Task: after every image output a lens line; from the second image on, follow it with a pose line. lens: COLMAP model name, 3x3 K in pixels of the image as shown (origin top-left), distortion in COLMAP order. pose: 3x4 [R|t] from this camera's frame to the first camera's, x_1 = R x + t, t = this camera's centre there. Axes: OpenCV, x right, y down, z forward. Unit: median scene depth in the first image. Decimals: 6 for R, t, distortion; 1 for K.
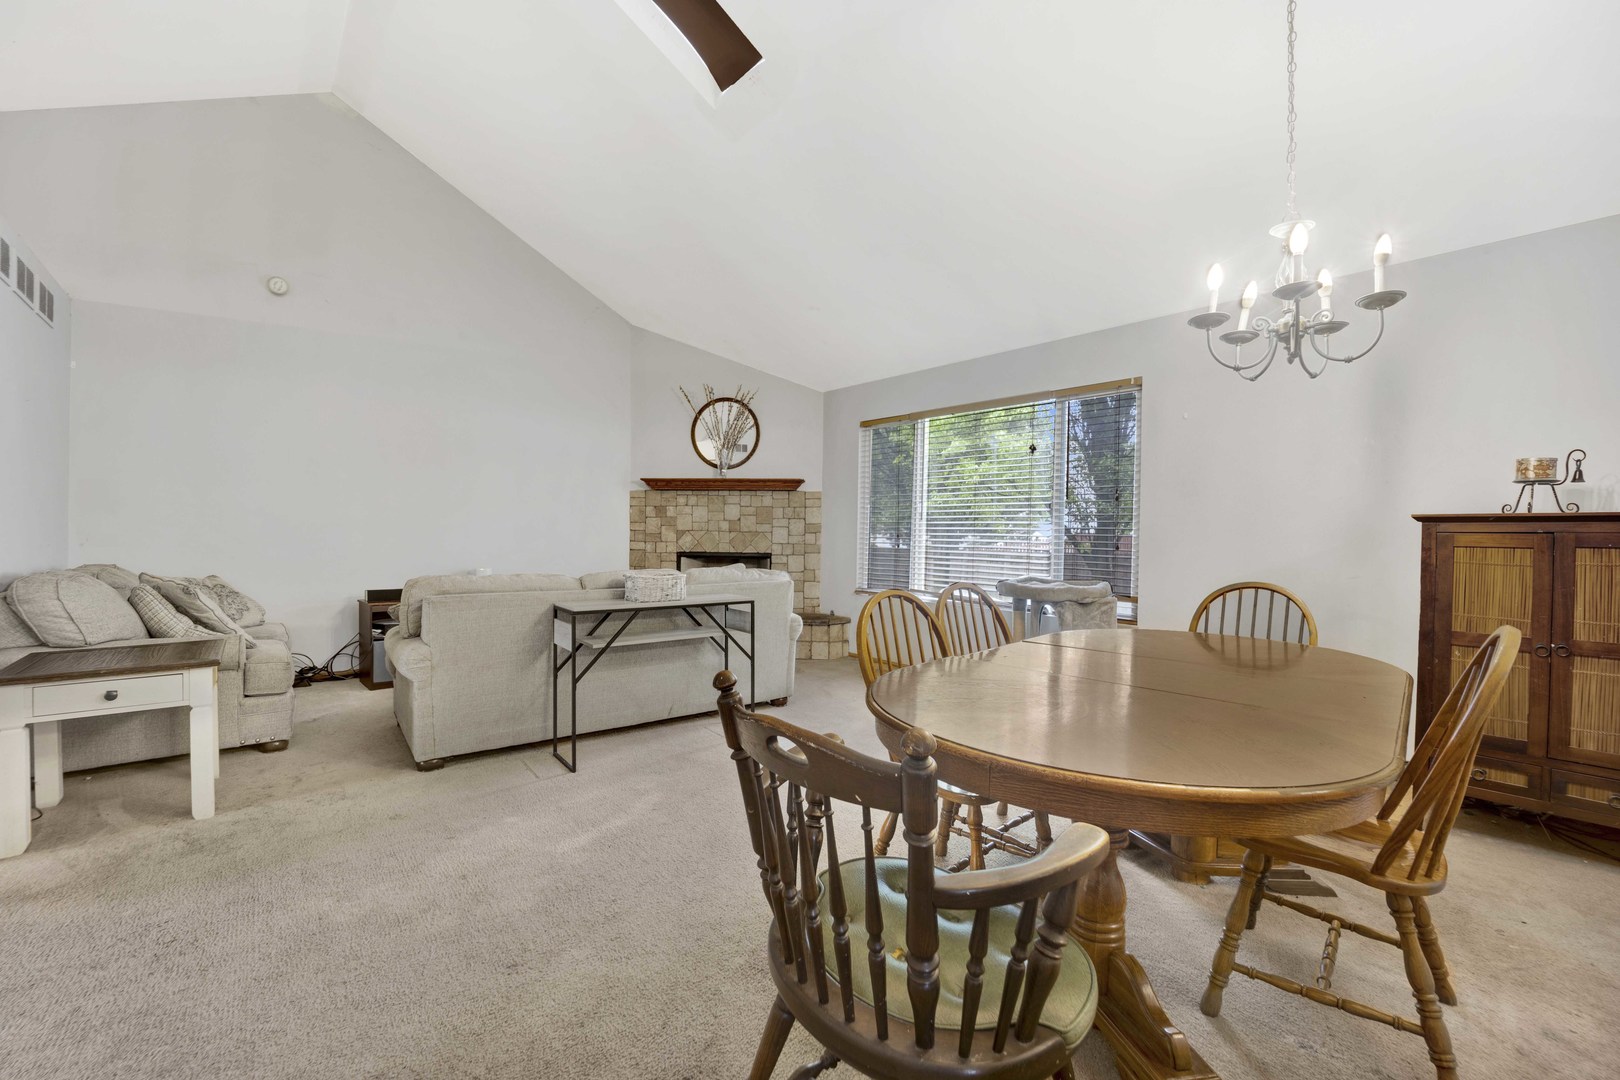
lens RADIAL K [[679.8, 0, 770.6], [0, 679.8, 540.3], [0, 0, 1]] dist [-0.020222, 0.000174]
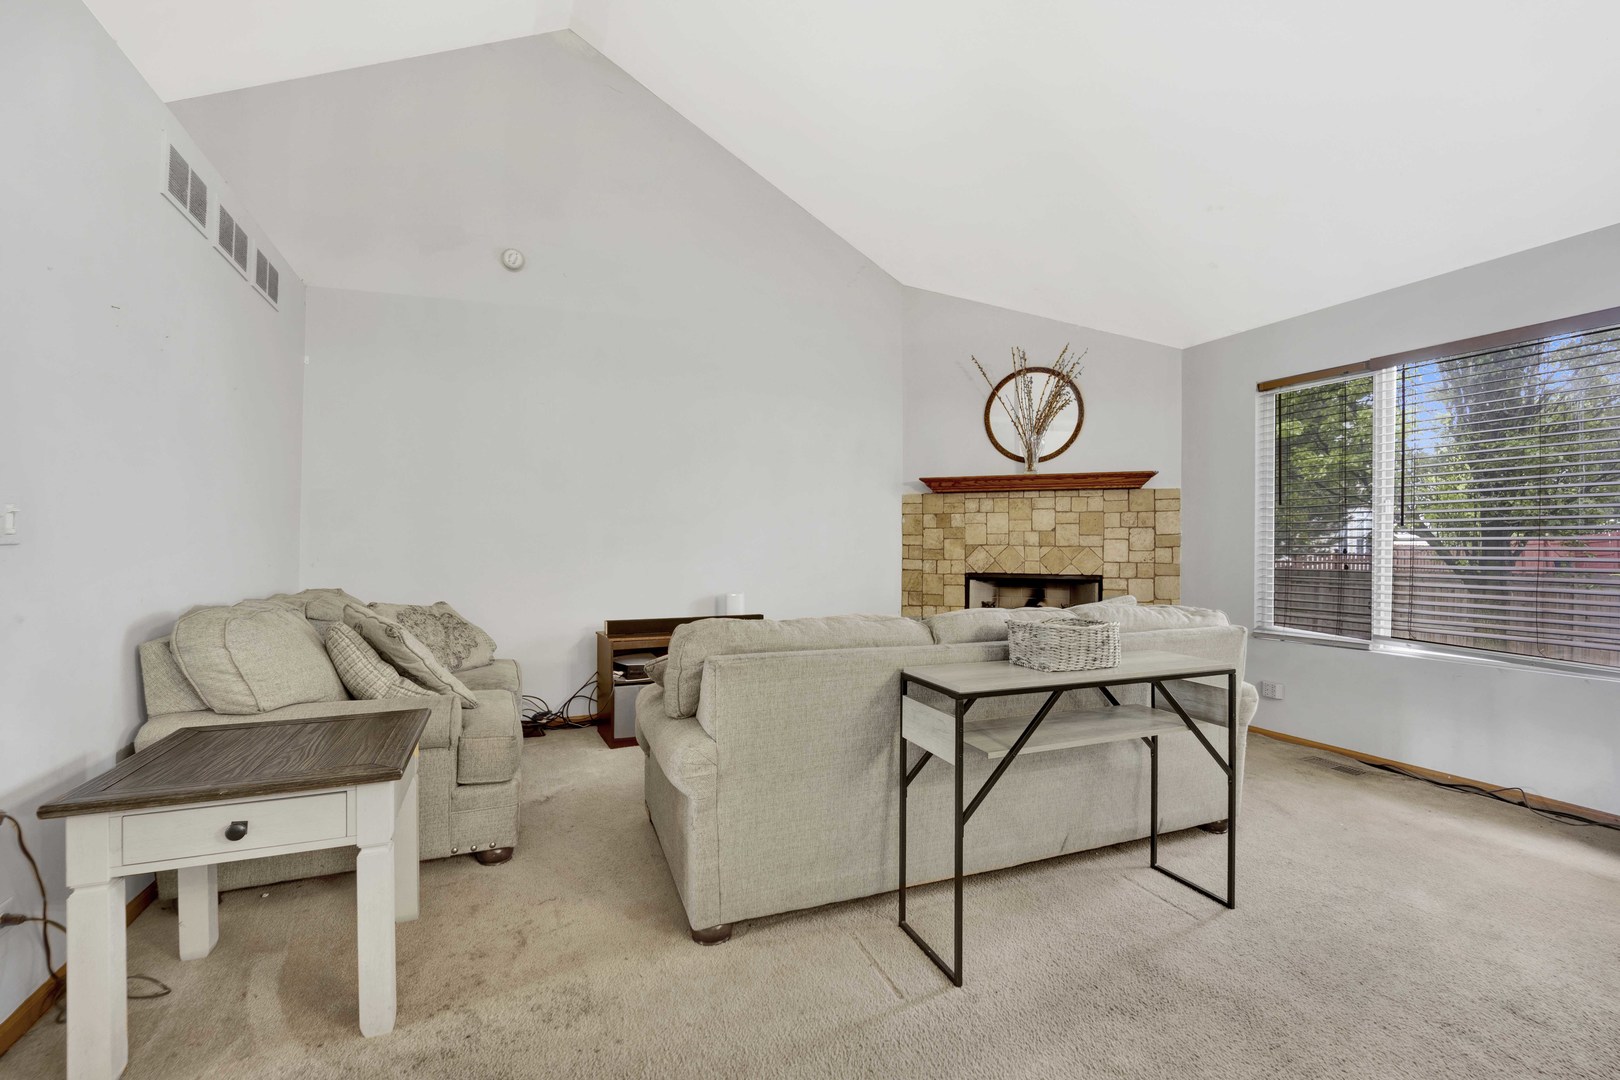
lens RADIAL K [[679.8, 0, 770.6], [0, 679.8, 540.3], [0, 0, 1]] dist [-0.020222, 0.000174]
pose [[0.959618, -0.007297, -0.281211, -0.187936], [0.001314, 0.999769, -0.021458, -0.005029], [0.281303, 0.020222, 0.959406, 0.284478]]
